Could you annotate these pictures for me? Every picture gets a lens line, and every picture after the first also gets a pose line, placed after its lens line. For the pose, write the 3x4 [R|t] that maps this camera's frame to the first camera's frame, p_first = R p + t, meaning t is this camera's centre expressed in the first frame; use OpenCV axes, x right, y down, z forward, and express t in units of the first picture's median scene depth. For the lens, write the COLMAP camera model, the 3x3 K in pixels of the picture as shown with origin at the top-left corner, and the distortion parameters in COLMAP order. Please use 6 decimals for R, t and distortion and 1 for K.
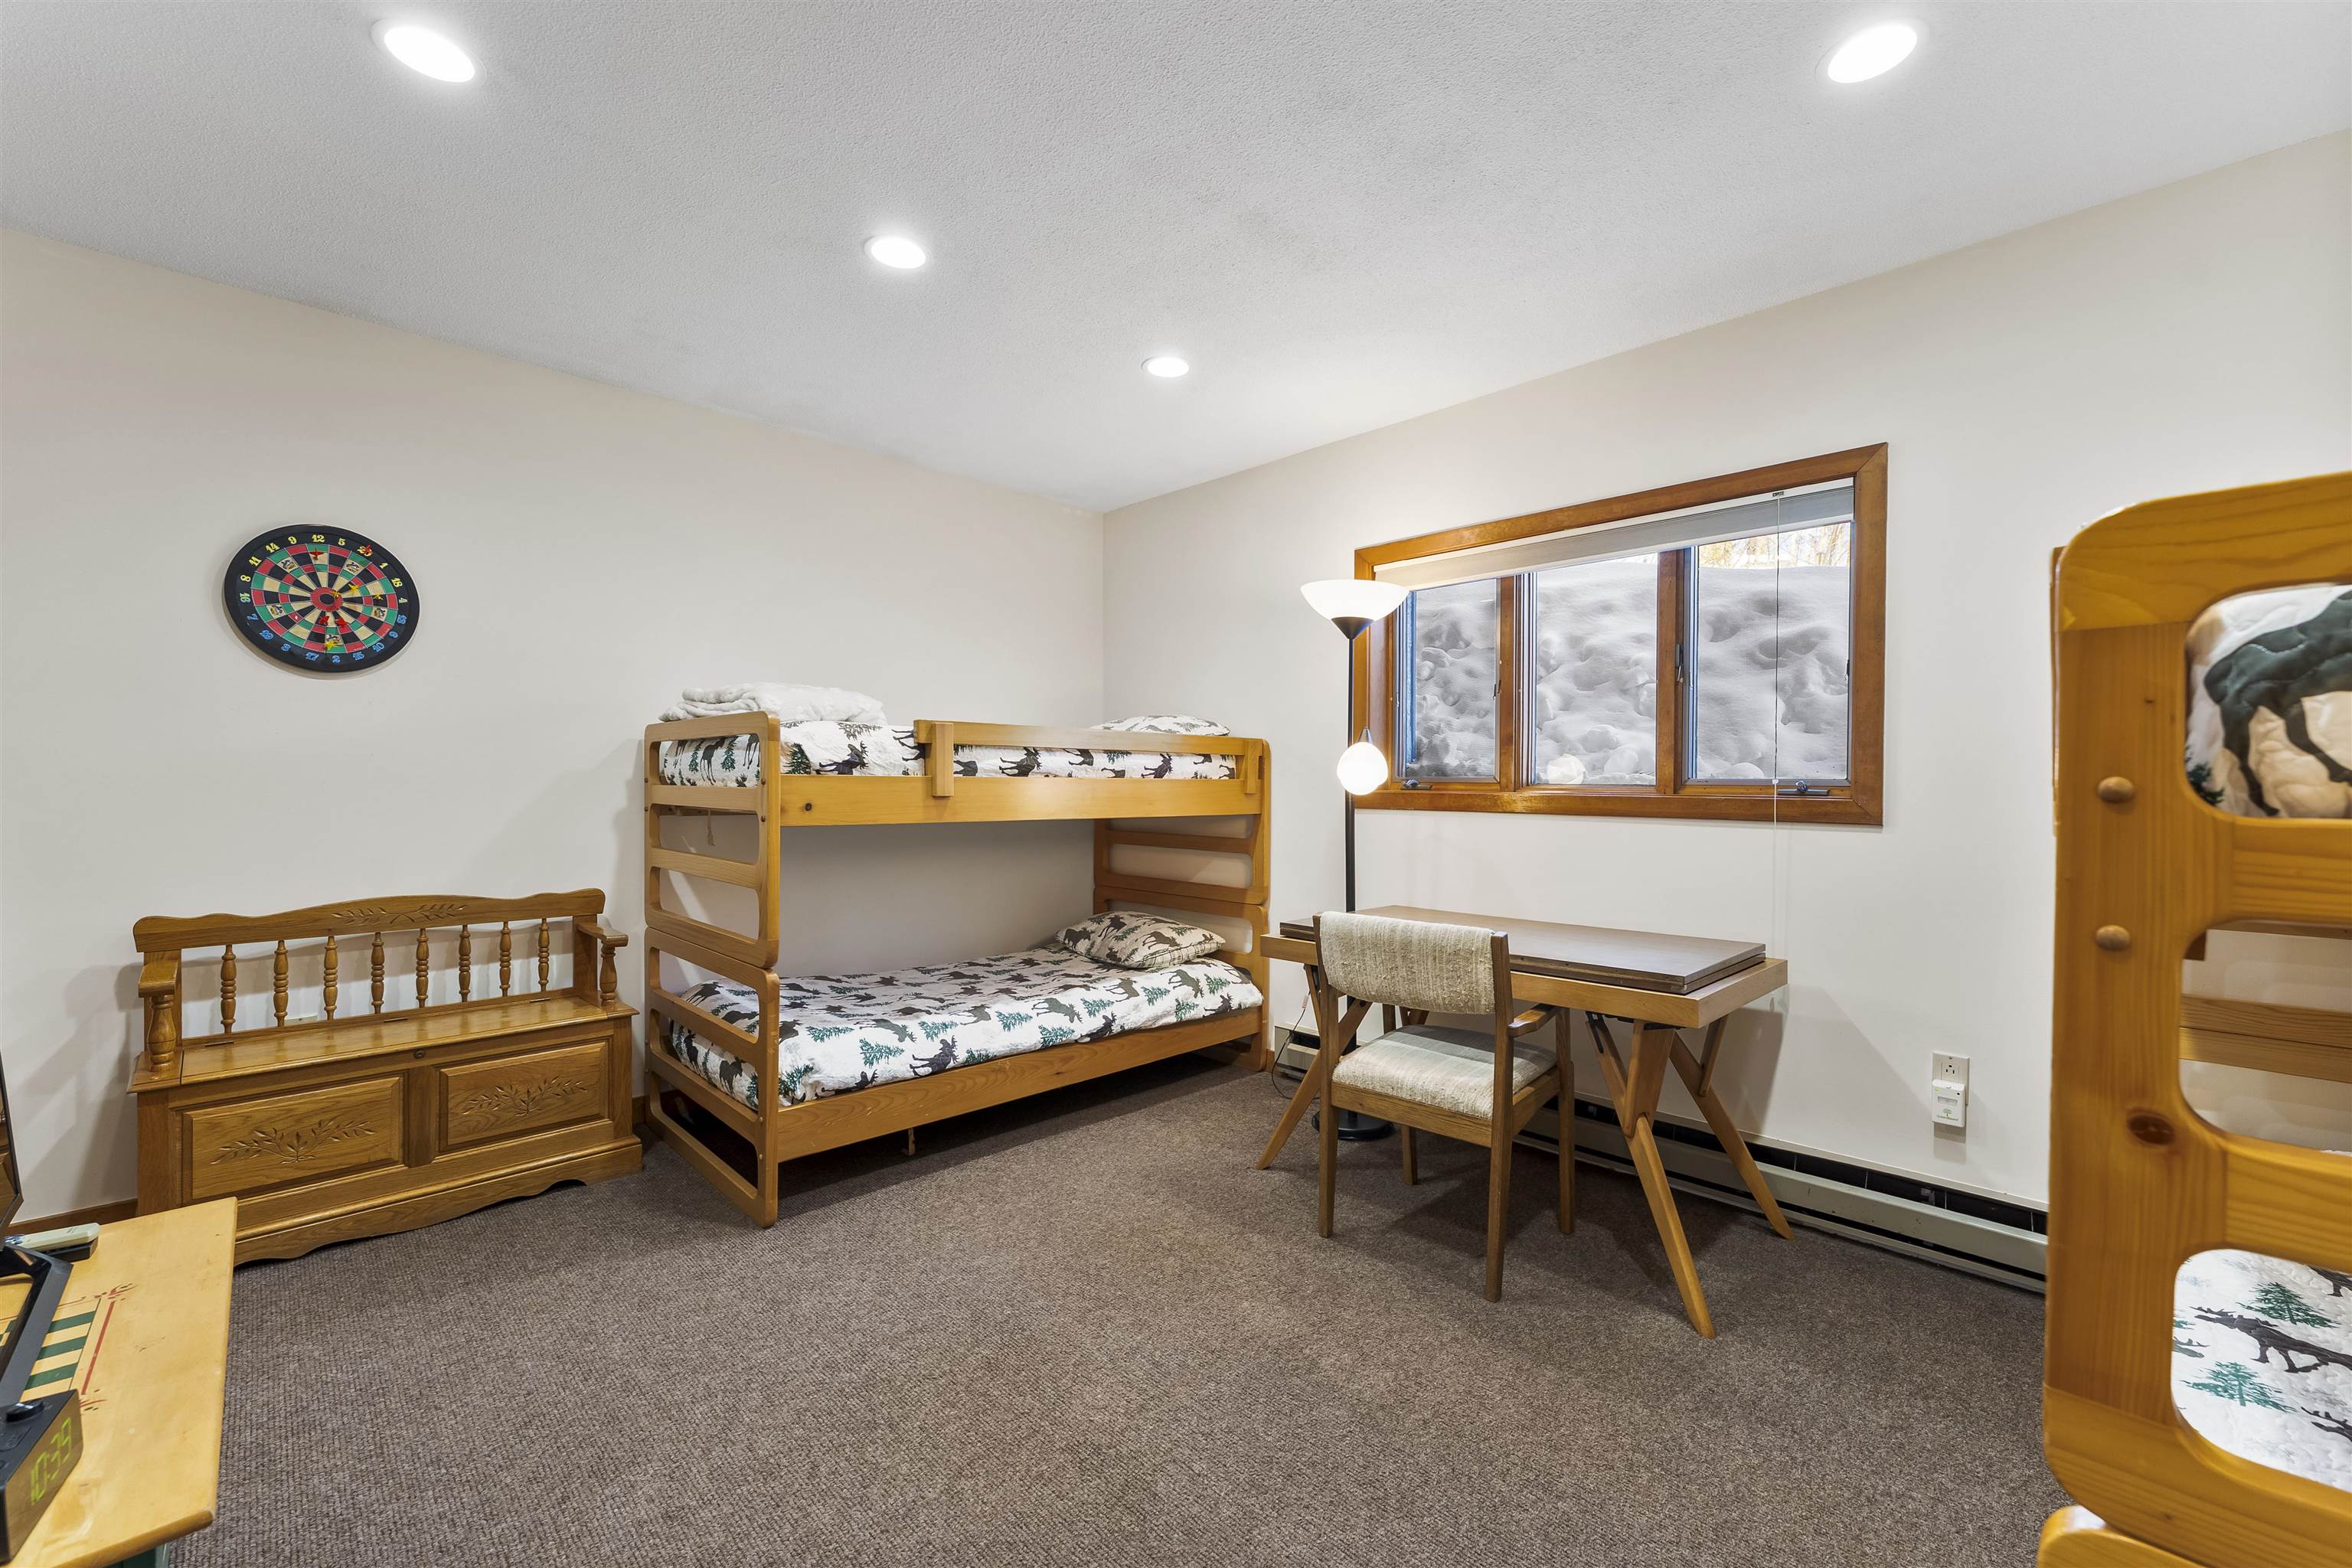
lens RADIAL K [[957.7, 0, 1175.8], [0, 957.7, 775.8], [0, 0, 1]] dist [-0.001296, -0.000392]
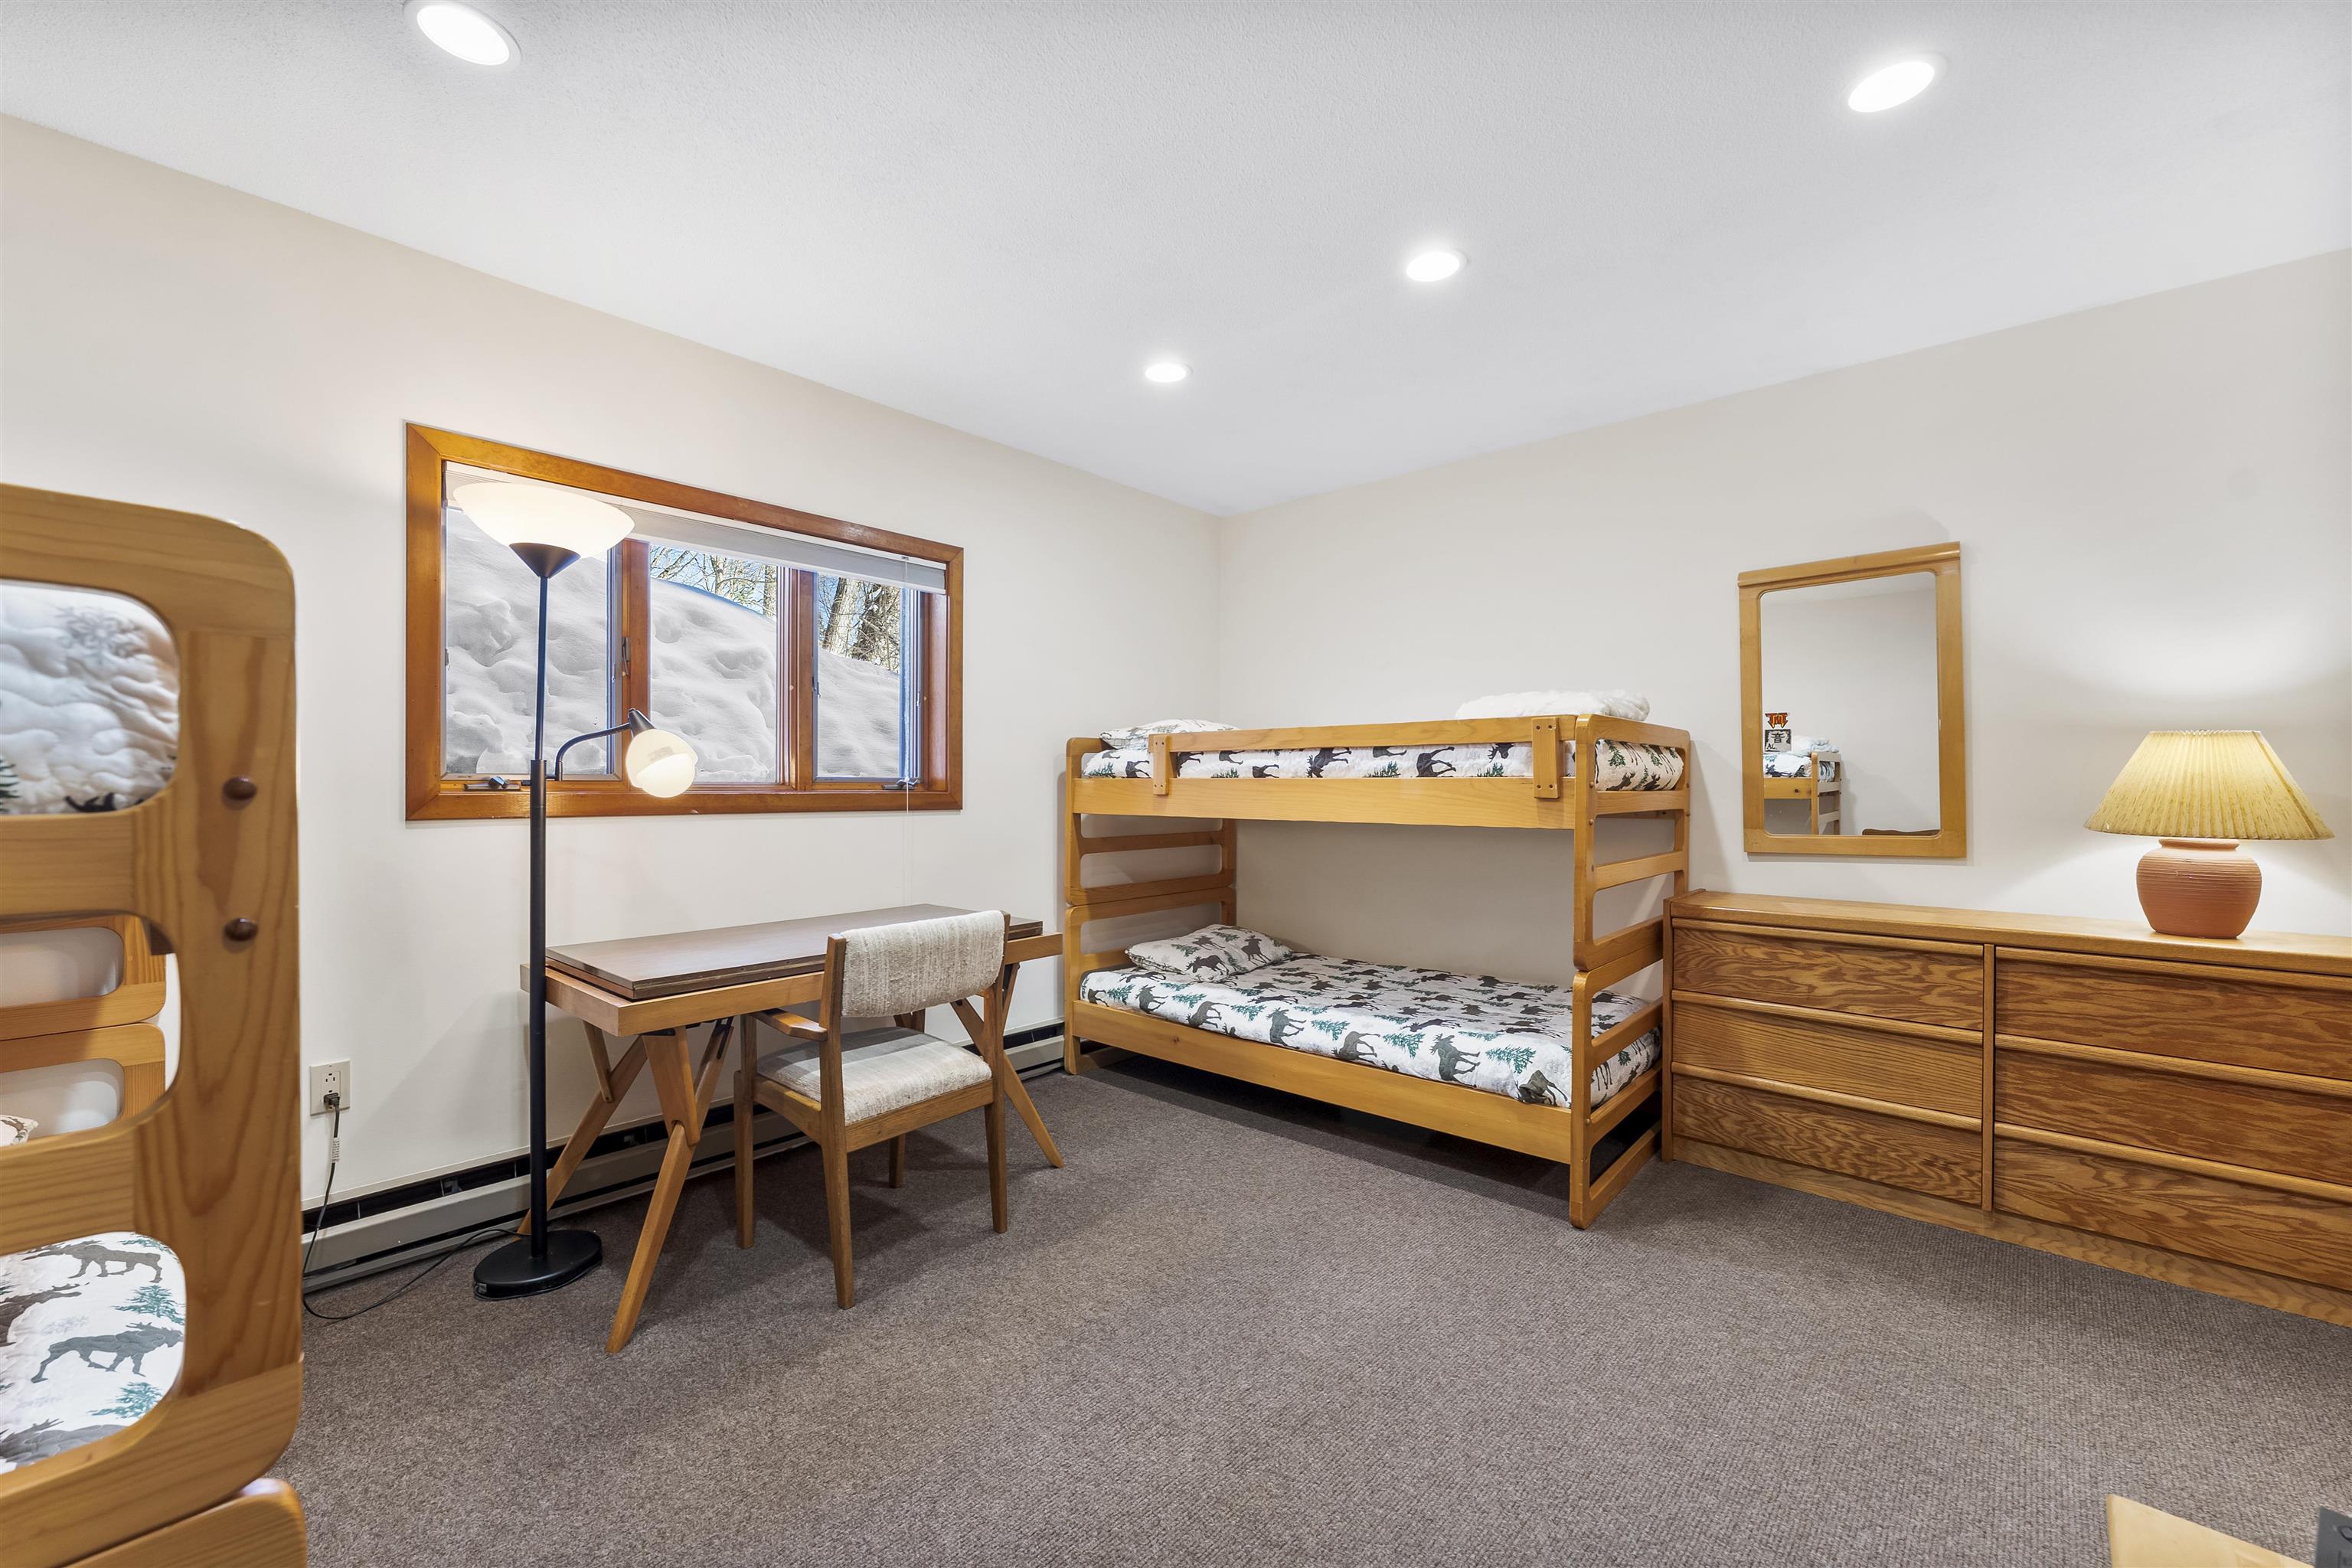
lens RADIAL K [[957.7, 0, 1175.8], [0, 957.7, 775.8], [0, 0, 1]] dist [-0.001296, -0.000392]
pose [[-0.079600, -0.000191, 0.996827, -1.342374], [-0.008690, 0.999962, -0.000502, -0.003667], [-0.996789, -0.008702, -0.079599, 1.424937]]
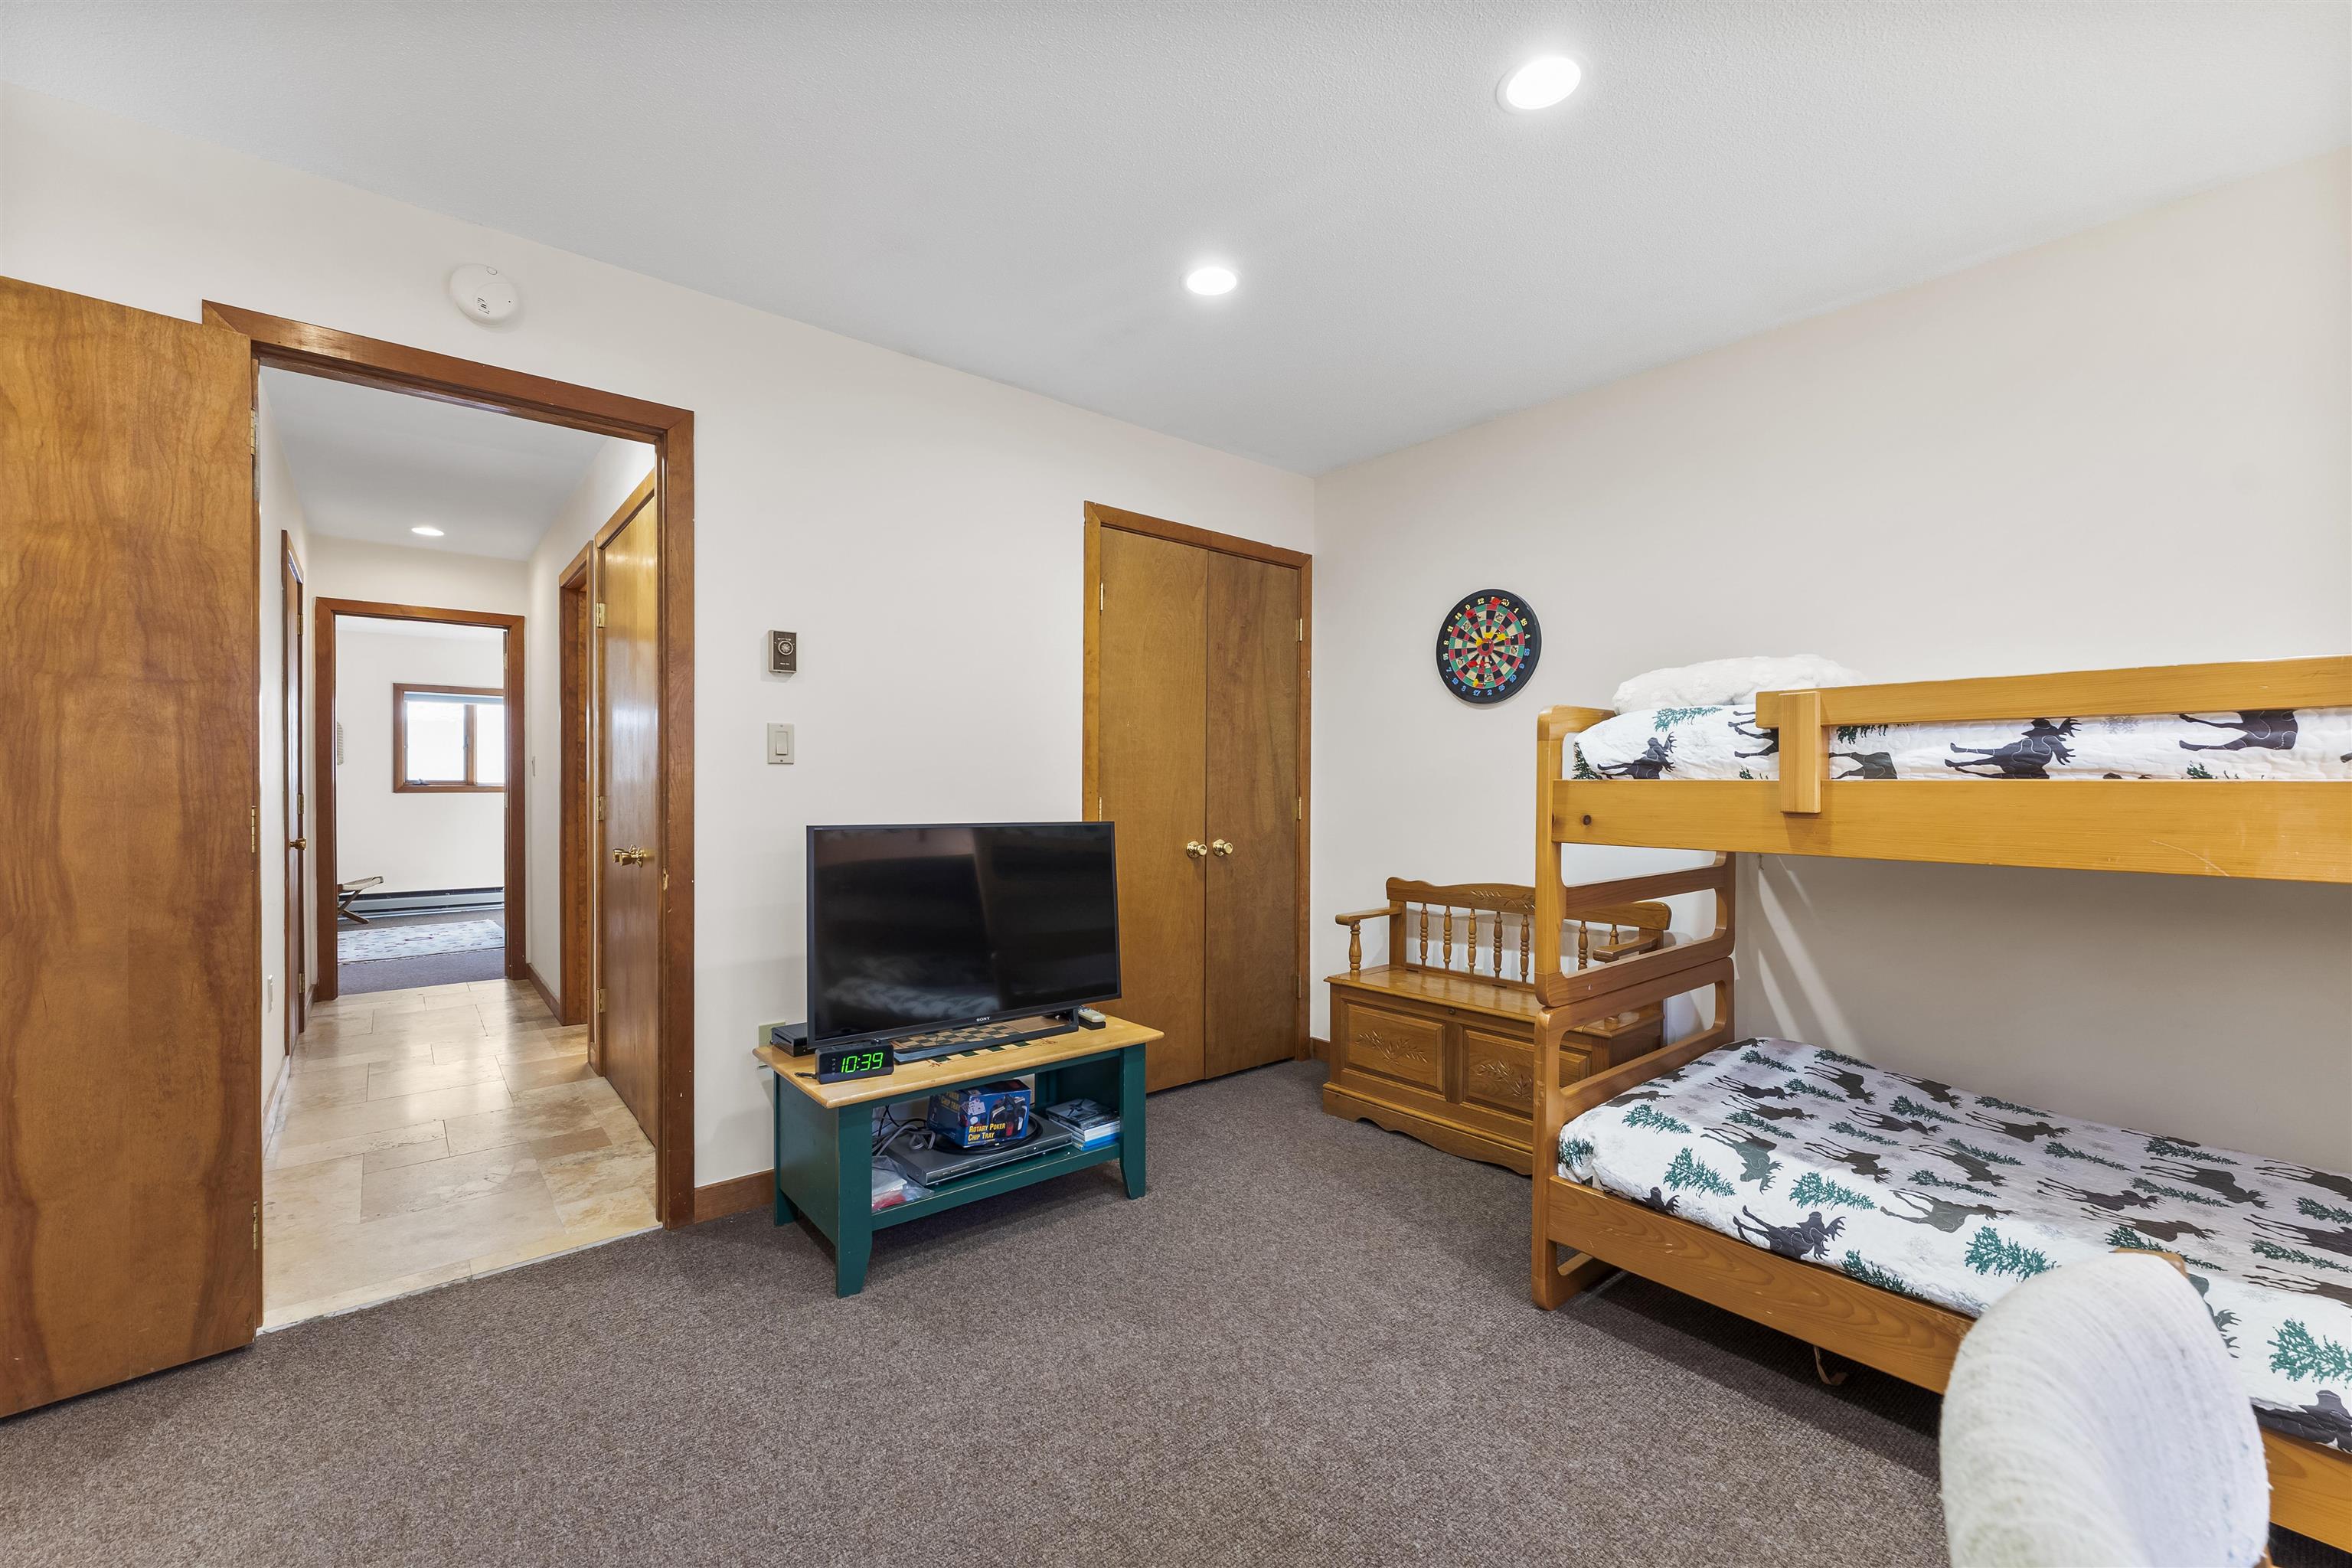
lens RADIAL K [[957.7, 0, 1175.8], [0, 957.7, 775.8], [0, 0, 1]] dist [-0.001296, -0.000392]
pose [[-0.085090, -0.013477, -0.996282, 0.413396], [0.006294, 0.999881, -0.014064, 0.004161], [0.996353, -0.007467, -0.084995, 0.669425]]
